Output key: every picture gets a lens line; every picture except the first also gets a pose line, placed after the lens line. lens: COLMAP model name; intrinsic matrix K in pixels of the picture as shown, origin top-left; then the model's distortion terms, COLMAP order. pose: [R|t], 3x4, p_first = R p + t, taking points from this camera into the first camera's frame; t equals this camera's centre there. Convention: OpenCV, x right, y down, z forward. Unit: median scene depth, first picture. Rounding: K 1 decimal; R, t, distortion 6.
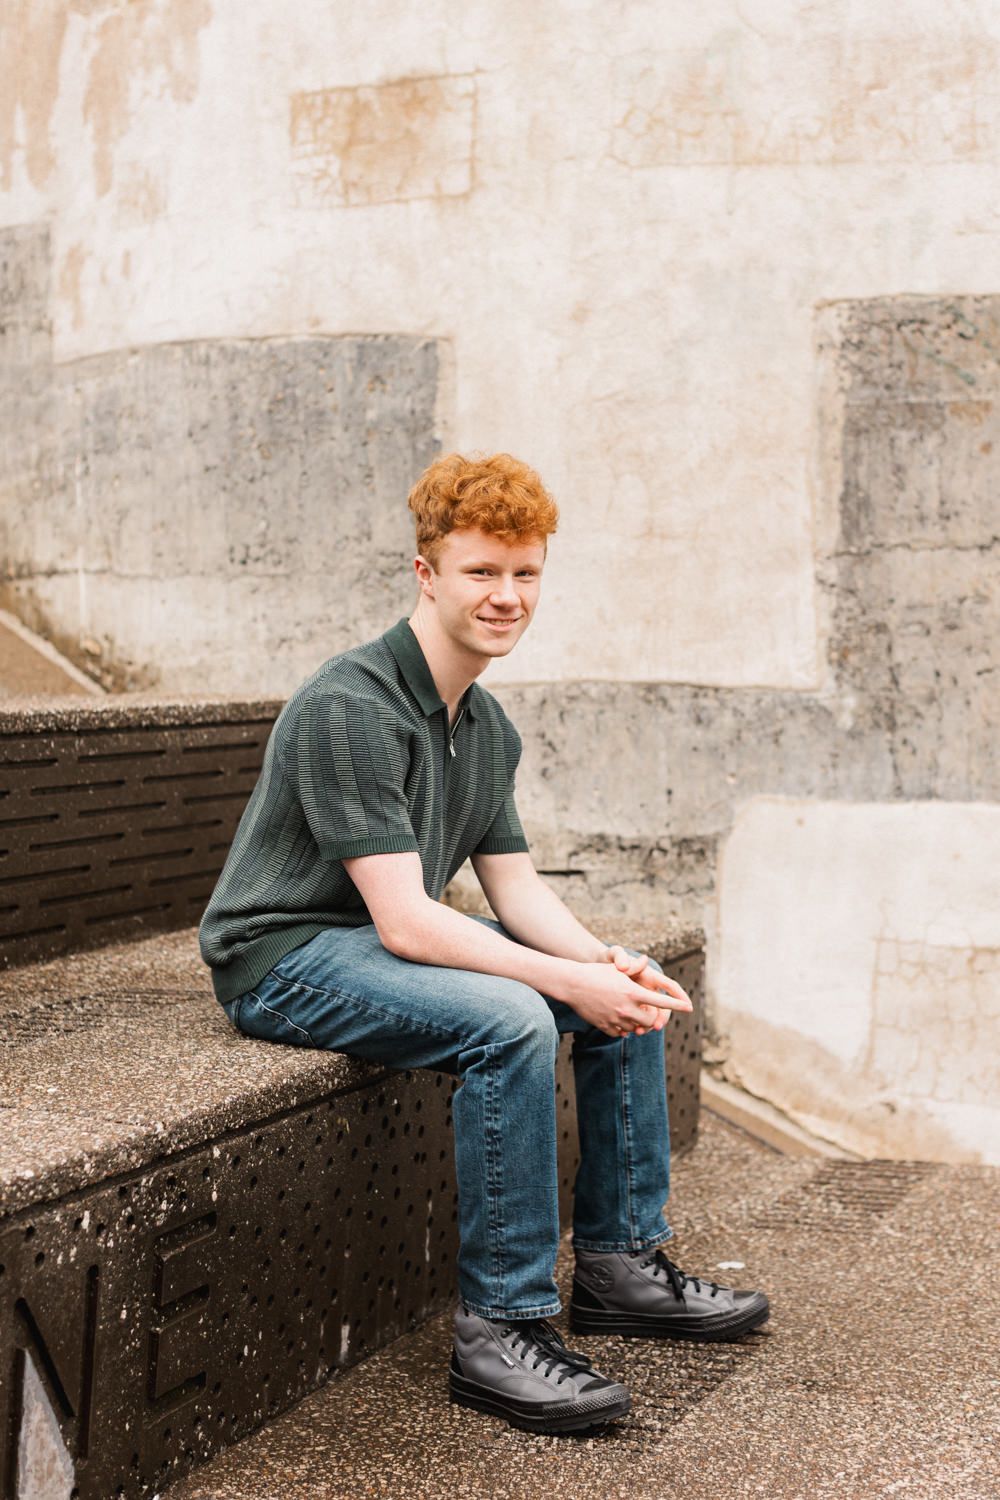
lens RADIAL K [[2148.8, 0, 563.3], [0, 2148.8, 798.5], [0, 0, 1]] dist [0.050696, 0.000000]
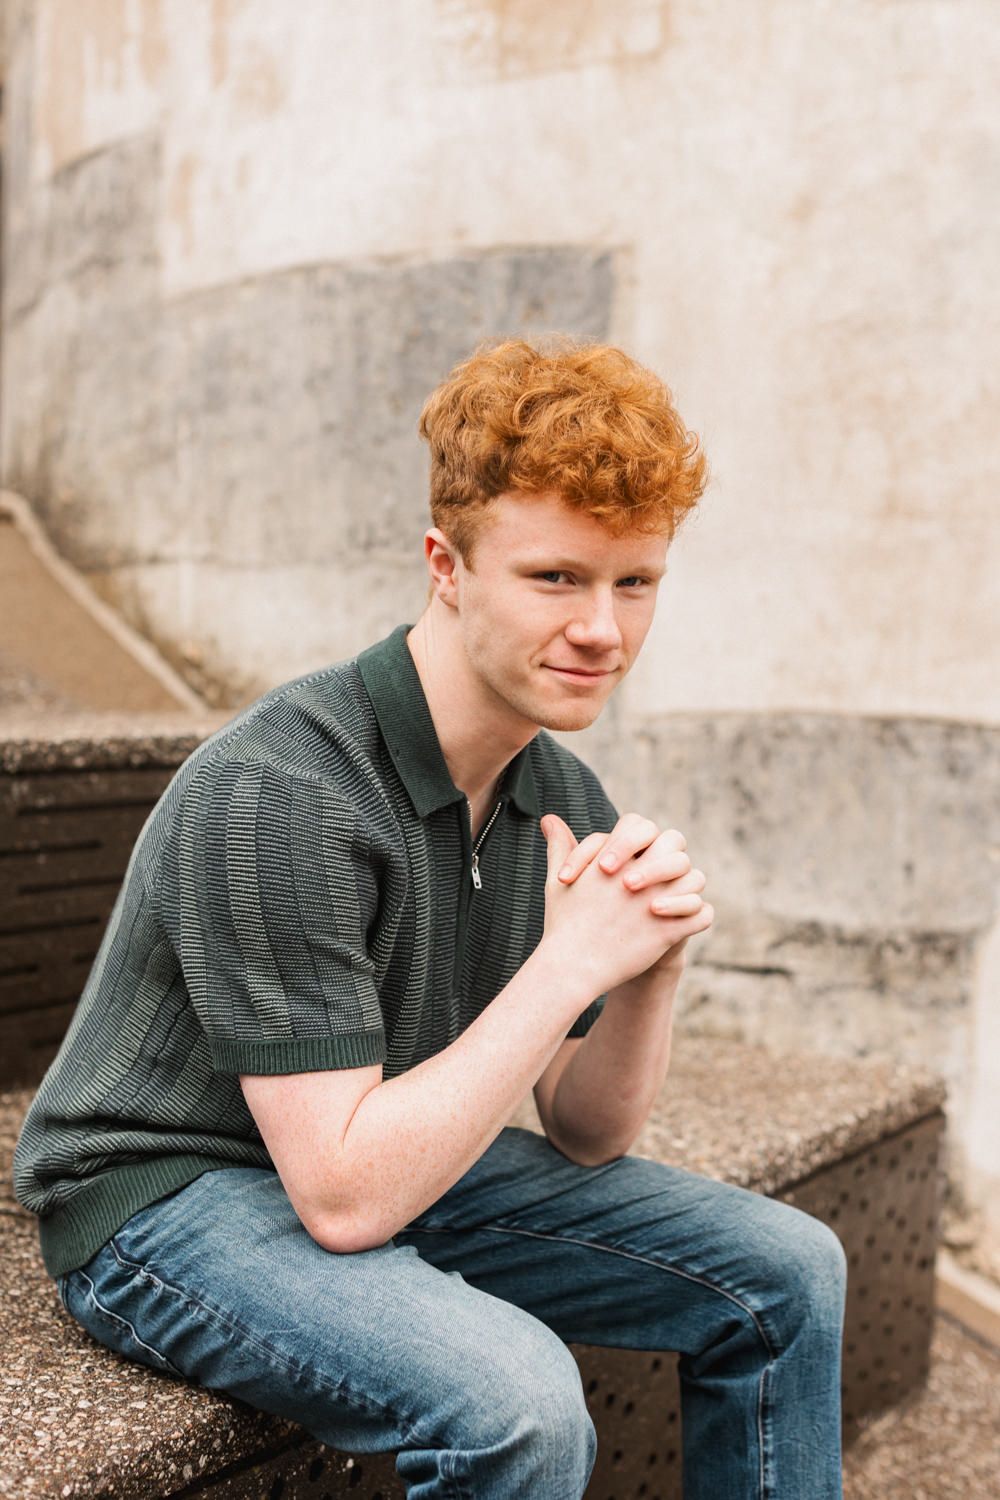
lens RADIAL K [[2148.8, 0, 515.7], [0, 2148.8, 777.7], [0, 0, 1]] dist [0.050696, 0.000000]
pose [[0.987331, 0.028099, -0.156166, 0.032343], [-0.030158, 0.999486, -0.010830, -0.022364], [0.155781, 0.015403, 0.987671, 0.275263]]
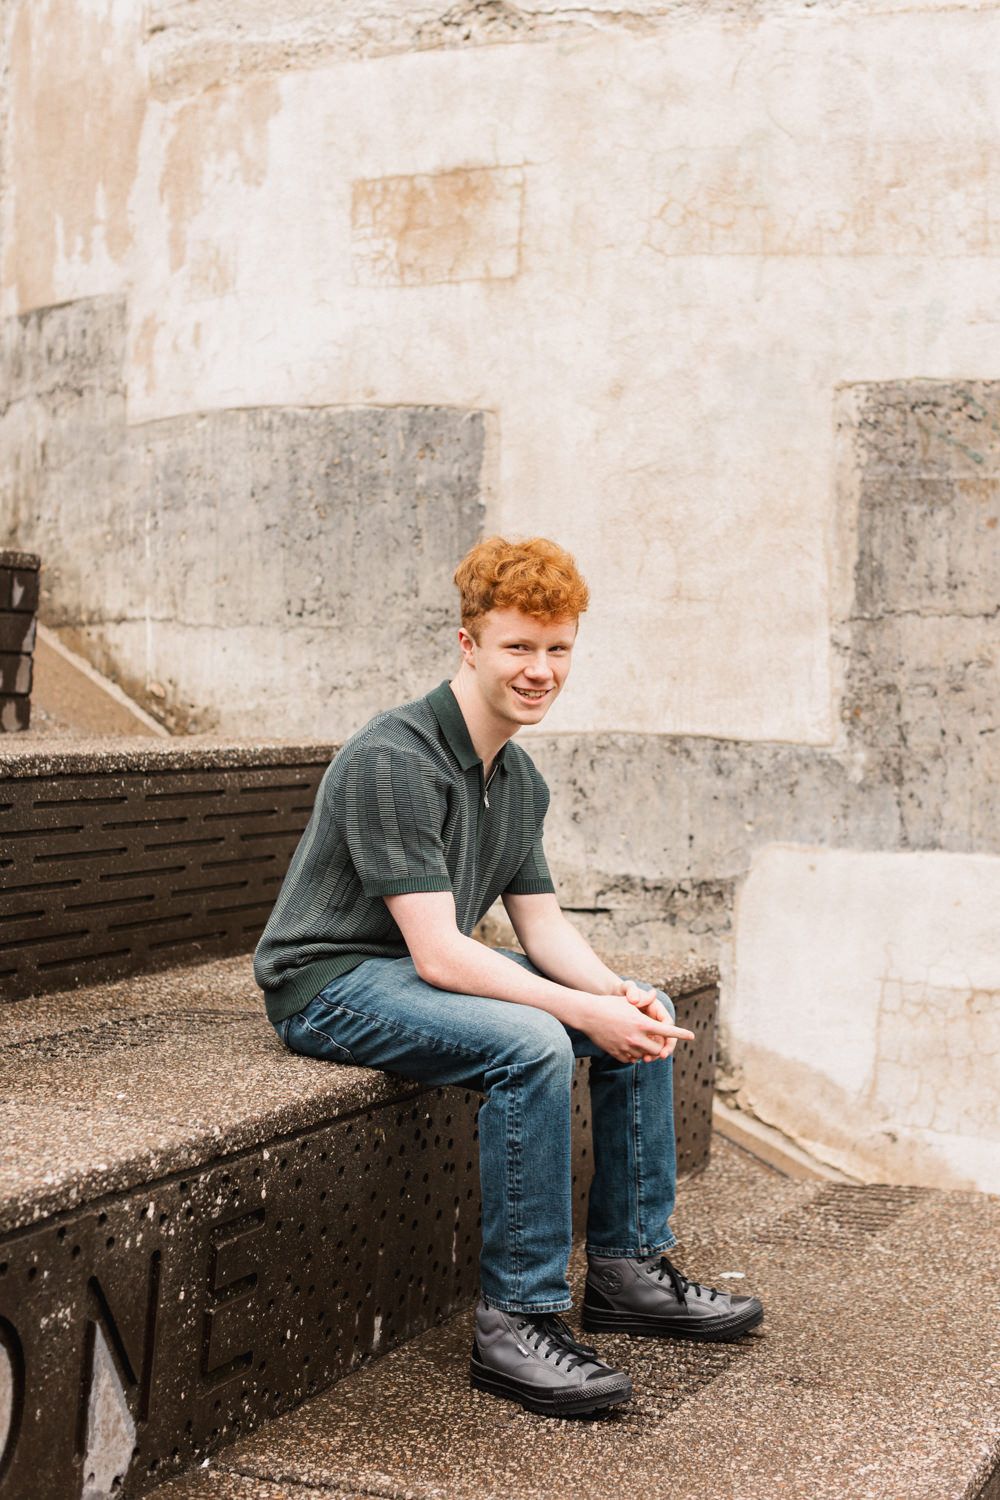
lens RADIAL K [[2148.8, 0, 538.7], [0, 2148.8, 823.6], [0, 0, 1]] dist [0.050696, 0.000000]
pose [[0.999235, 0.019741, -0.033761, 0.009892], [-0.019883, 0.999795, -0.003862, -0.004429], [0.033678, 0.004531, 0.999422, -0.075009]]
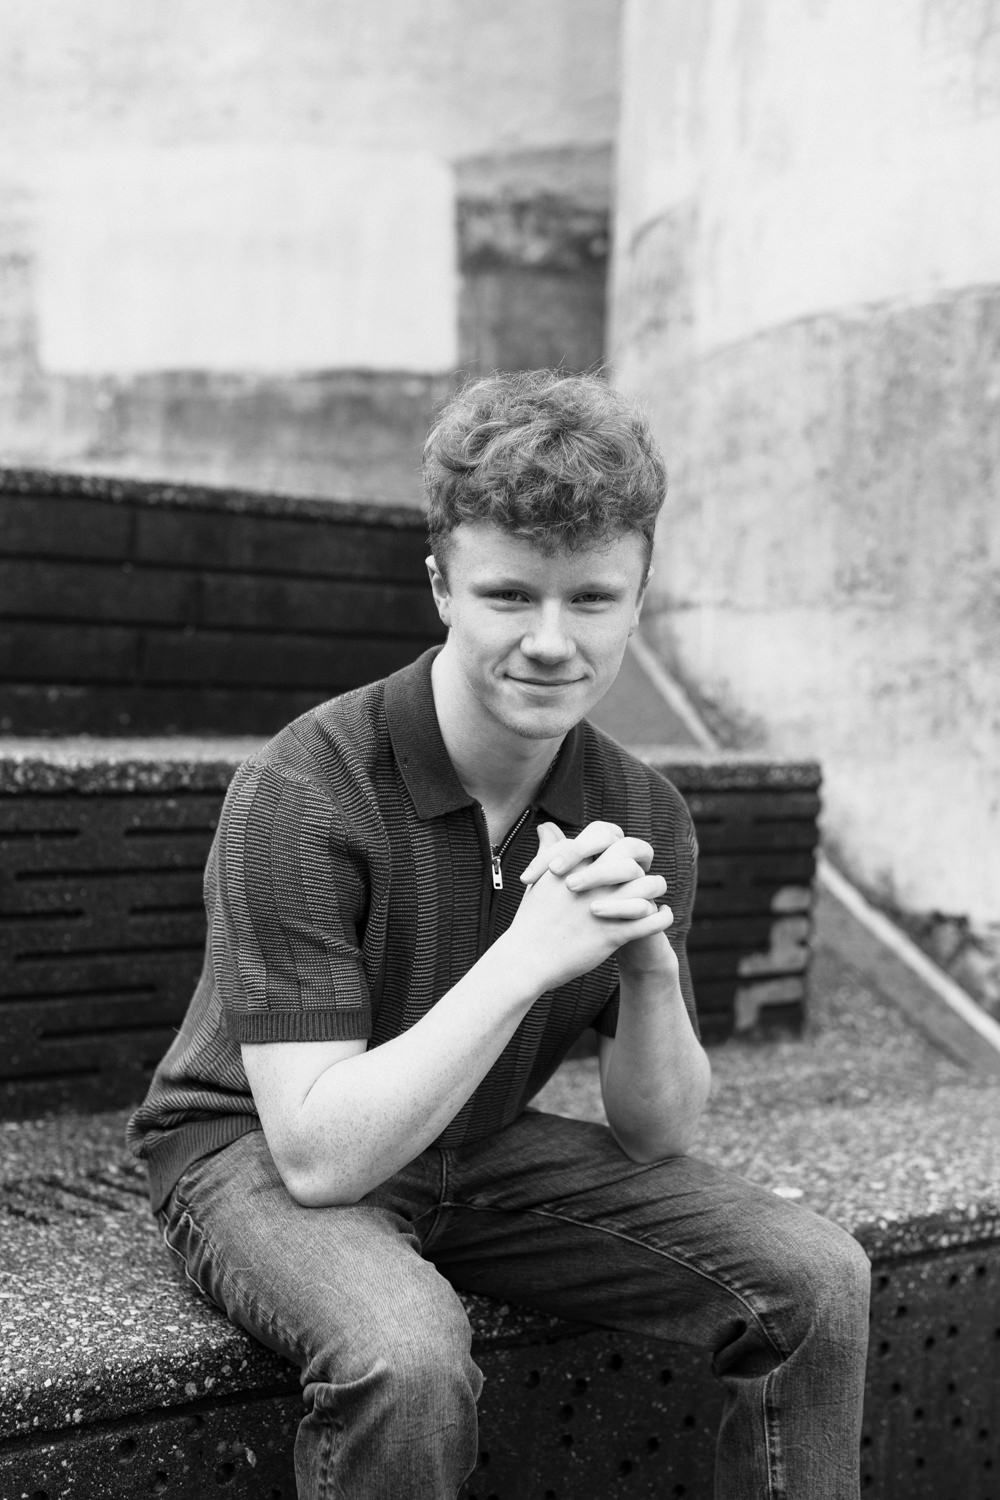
lens RADIAL K [[2148.8, 0, 532.0], [0, 2148.8, 789.9], [0, 0, 1]] dist [0.050696, 0.000000]
pose [[0.870614, 0.045201, -0.489887, 0.159131], [-0.060046, 0.998089, -0.014620, -0.020209], [0.488289, 0.042144, 0.871664, 0.293318]]
